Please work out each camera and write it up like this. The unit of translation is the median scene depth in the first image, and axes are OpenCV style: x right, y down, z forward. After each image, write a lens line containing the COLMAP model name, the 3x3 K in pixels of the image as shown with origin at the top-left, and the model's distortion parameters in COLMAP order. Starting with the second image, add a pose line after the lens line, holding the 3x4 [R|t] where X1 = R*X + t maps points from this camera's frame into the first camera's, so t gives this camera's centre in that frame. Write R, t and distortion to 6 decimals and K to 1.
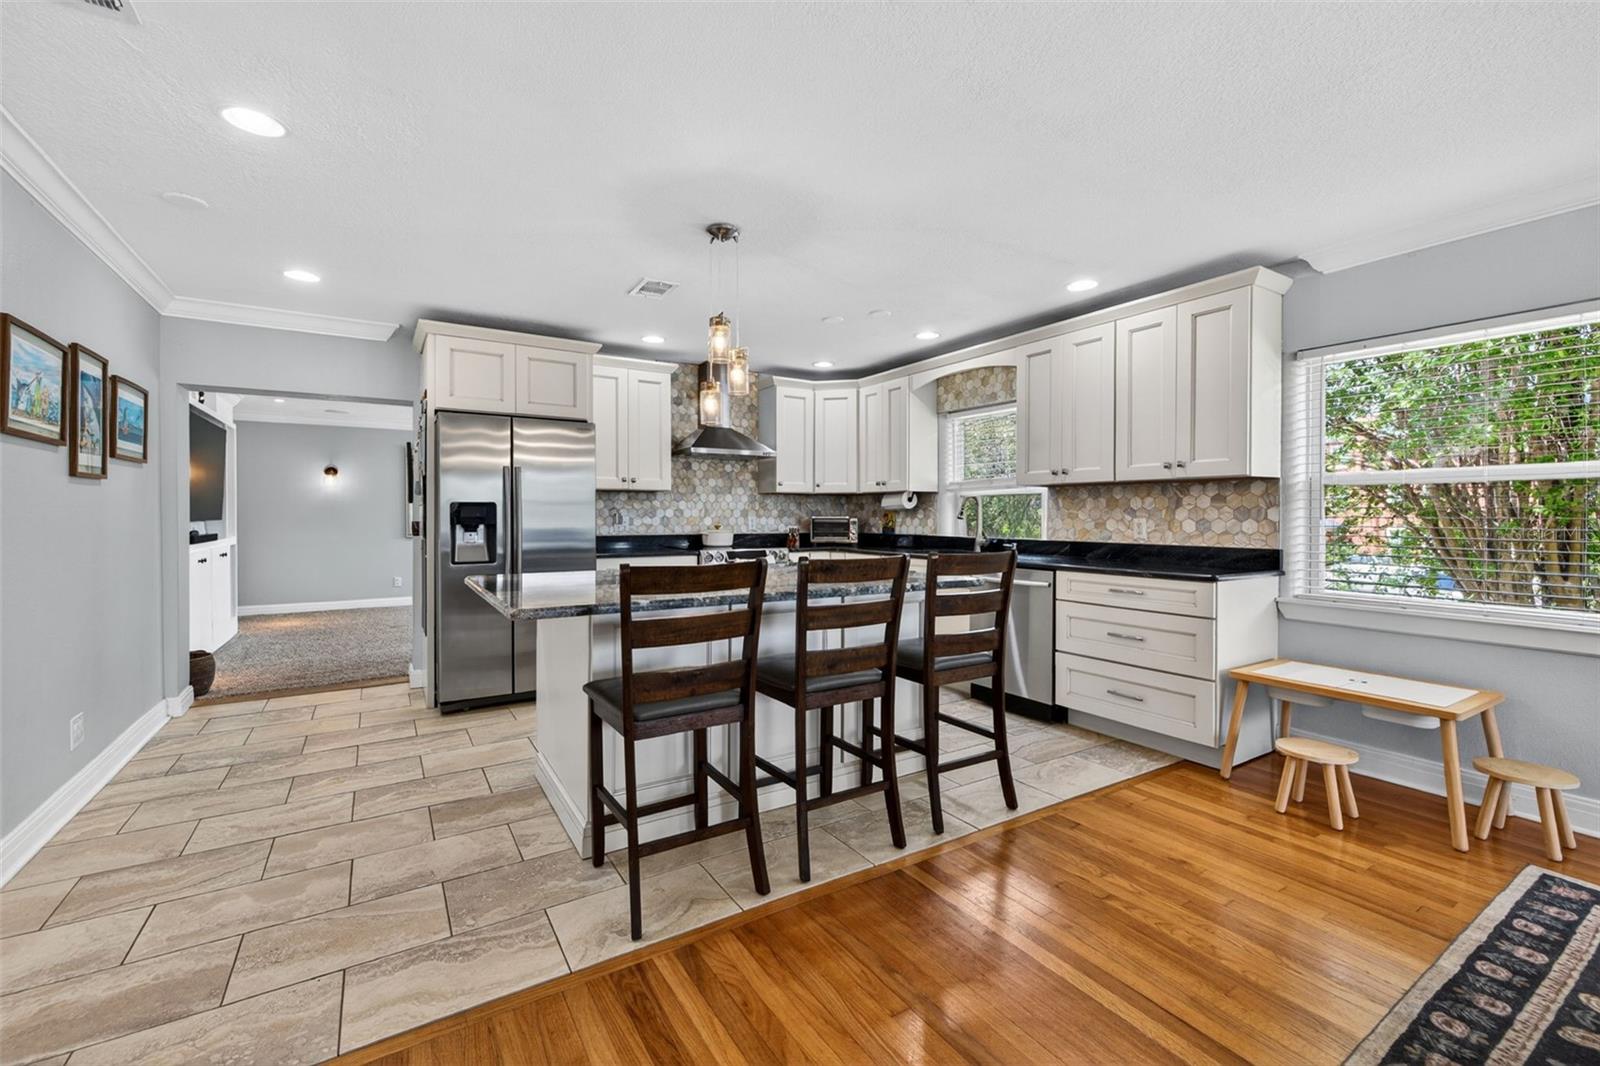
lens RADIAL K [[670.1, 0, 804.1], [0, 670.1, 528.5], [0, 0, 1]] dist [0.017370, -0.001017]
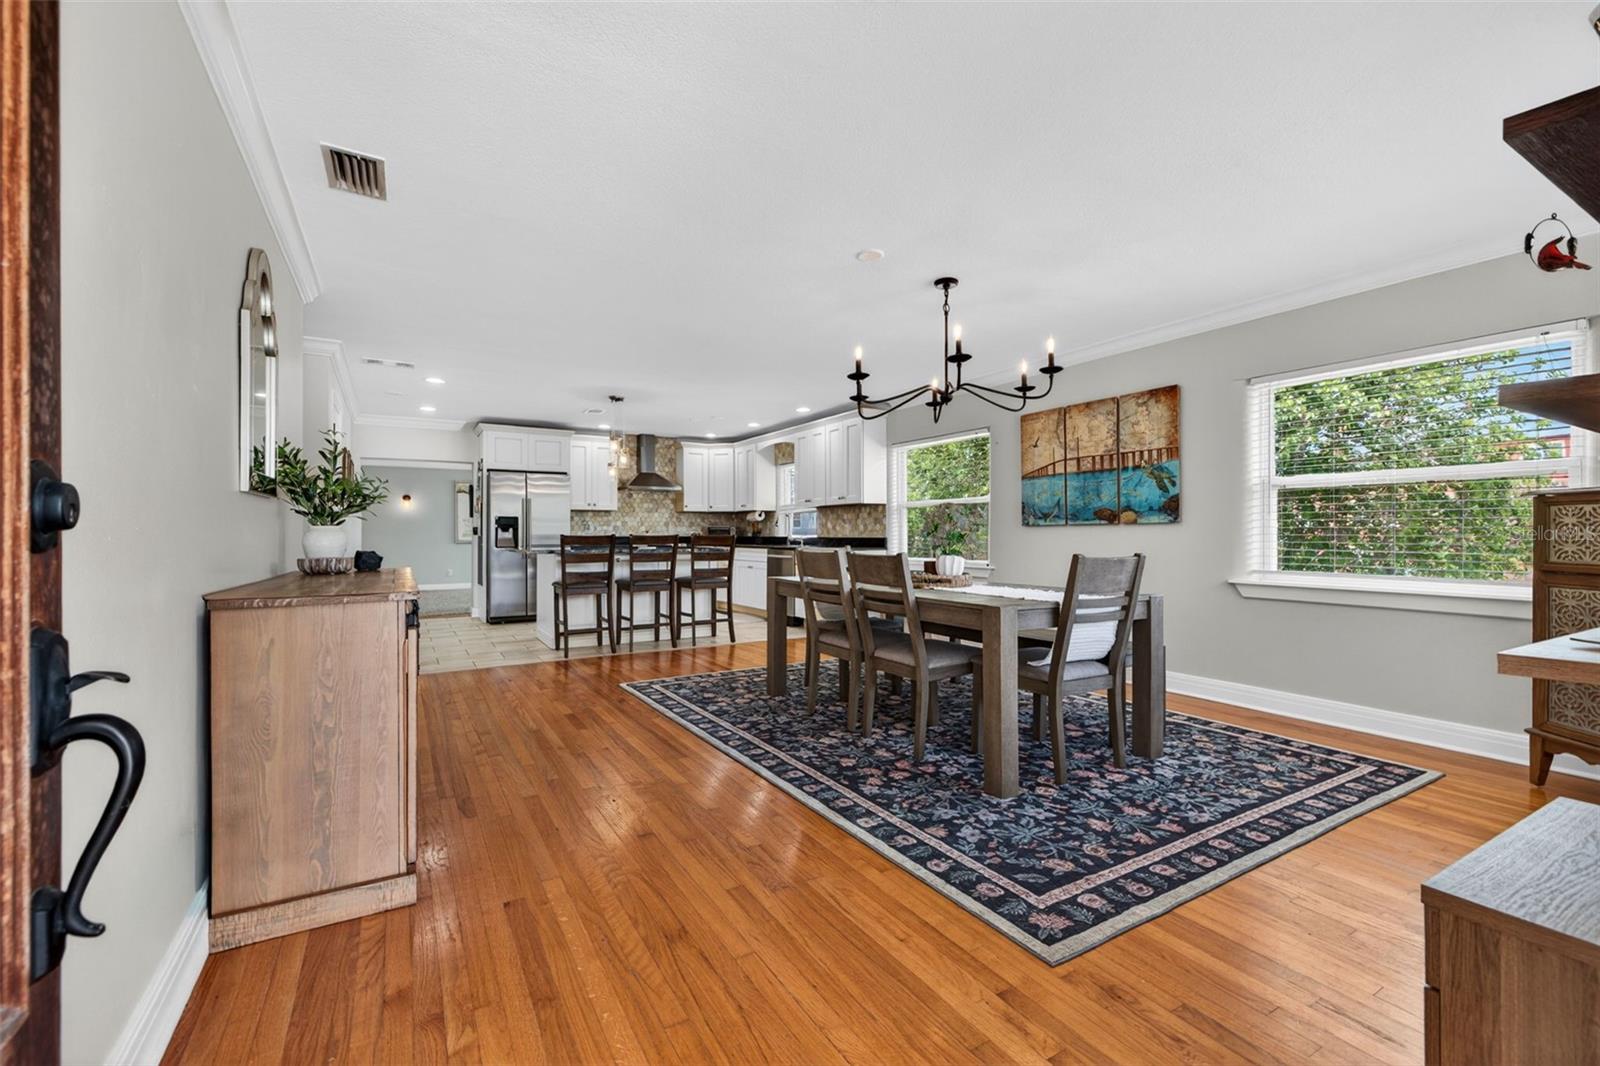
lens RADIAL K [[670.1, 0, 801.1], [0, 670.1, 533.2], [0, 0, 1]] dist [0.017370, -0.001017]
pose [[0.999761, -0.001094, -0.021844, 0.386346], [0.000618, 0.999763, -0.021765, 0.050037], [0.021862, 0.021746, 0.999524, -0.884704]]
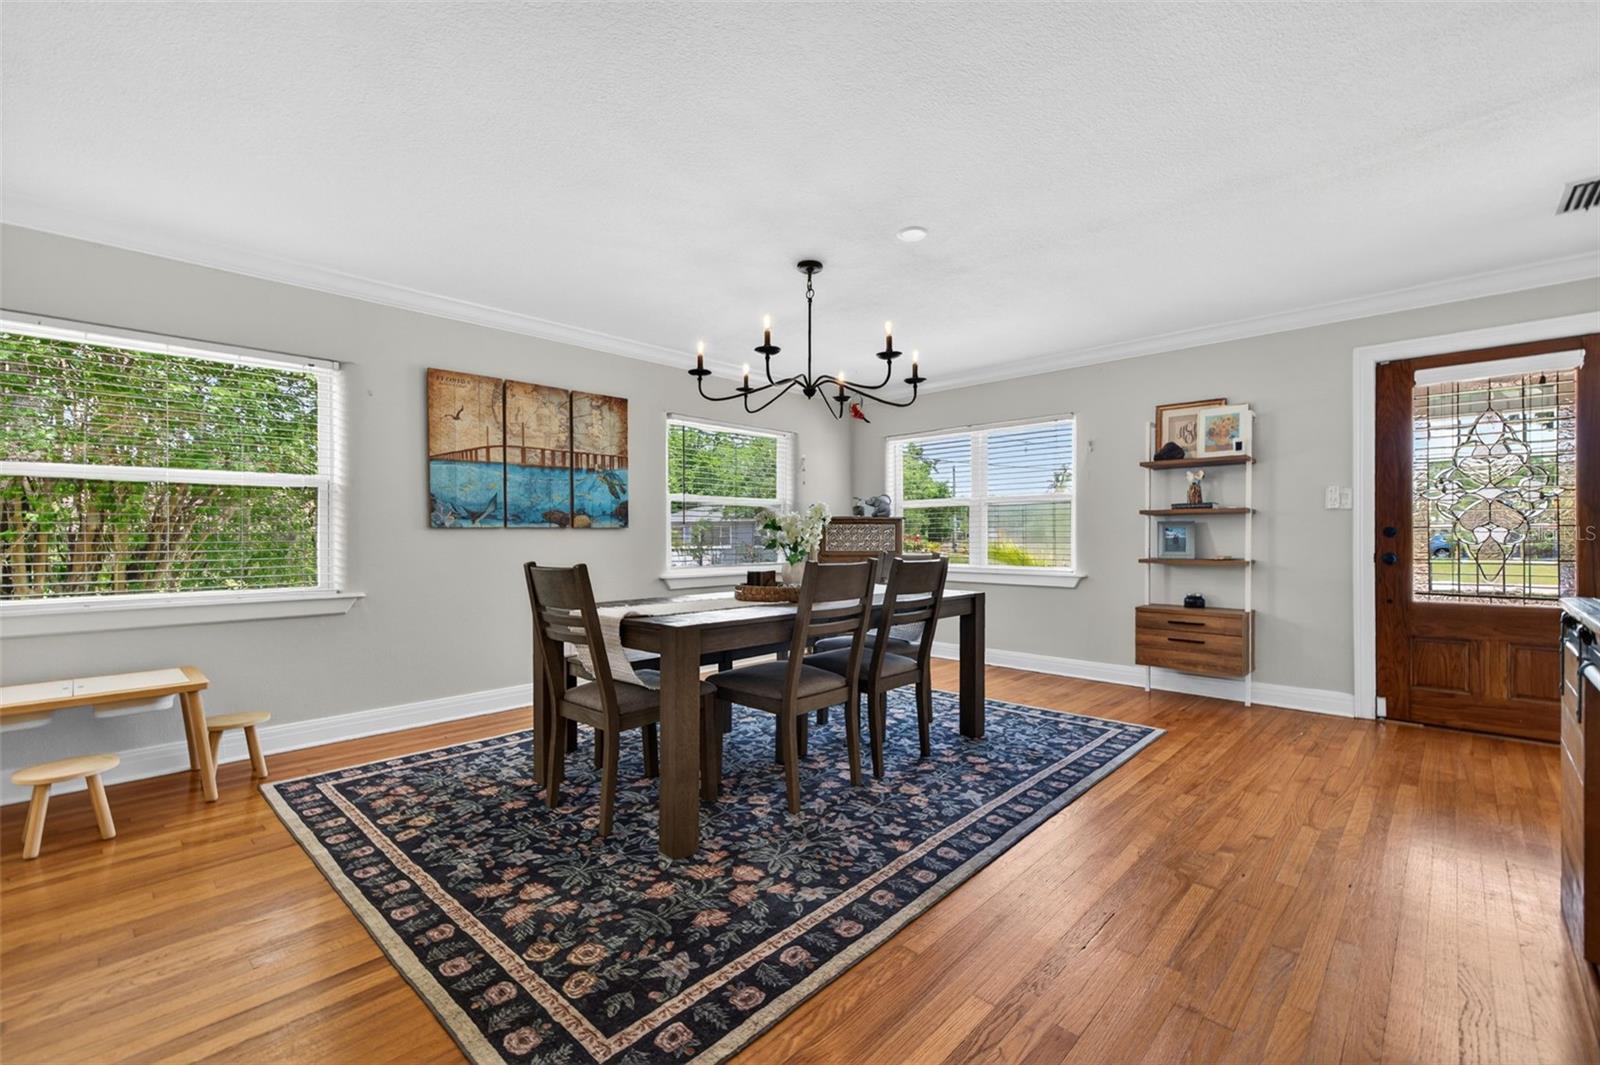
lens RADIAL K [[670.1, 0, 798.6], [0, 670.1, 536.9], [0, 0, 1]] dist [0.017370, -0.001017]
pose [[-0.233864, -0.010077, 0.972217, -0.213949], [0.016410, 0.999763, 0.014310, 0.014529], [-0.972131, 0.019301, -0.233644, 0.166395]]
